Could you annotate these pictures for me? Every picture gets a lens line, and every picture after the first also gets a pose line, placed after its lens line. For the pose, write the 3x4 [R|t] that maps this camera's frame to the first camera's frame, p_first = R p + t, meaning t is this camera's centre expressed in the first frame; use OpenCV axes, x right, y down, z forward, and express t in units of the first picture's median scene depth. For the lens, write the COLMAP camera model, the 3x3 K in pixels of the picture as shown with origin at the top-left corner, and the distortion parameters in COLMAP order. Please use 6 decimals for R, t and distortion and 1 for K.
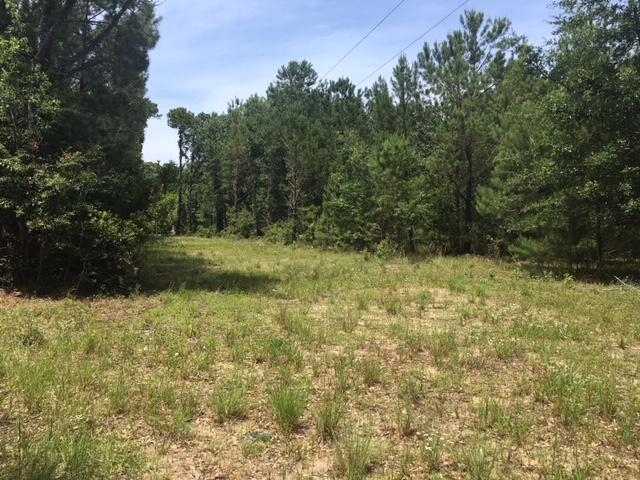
lens RADIAL K [[539.7, 0, 313.4], [0, 539.7, 238.8], [0, 0, 1]] dist [0.088023, -0.108756]
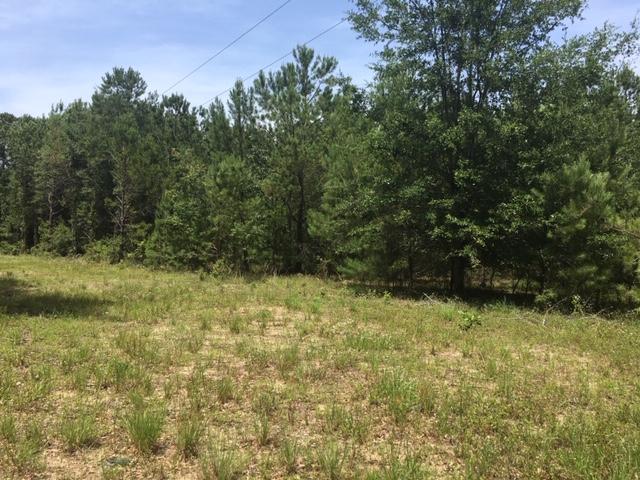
lens RADIAL K [[539.7, 0, 313.4], [0, 539.7, 238.8], [0, 0, 1]] dist [0.088023, -0.108756]
pose [[0.952191, 0.020225, 0.304834, -0.014287], [-0.009423, 0.999276, -0.036866, -0.001206], [-0.305359, 0.032231, 0.951692, -0.012612]]
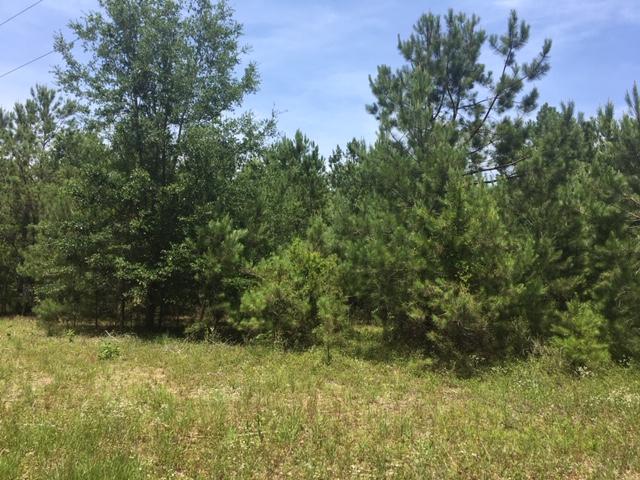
lens RADIAL K [[539.7, 0, 313.4], [0, 539.7, 238.8], [0, 0, 1]] dist [0.088023, -0.108756]
pose [[0.786774, 0.068129, 0.613470, 0.093804], [0.000507, 0.993818, -0.111019, -0.000578], [-0.617241, 0.087657, 0.781876, -0.195575]]
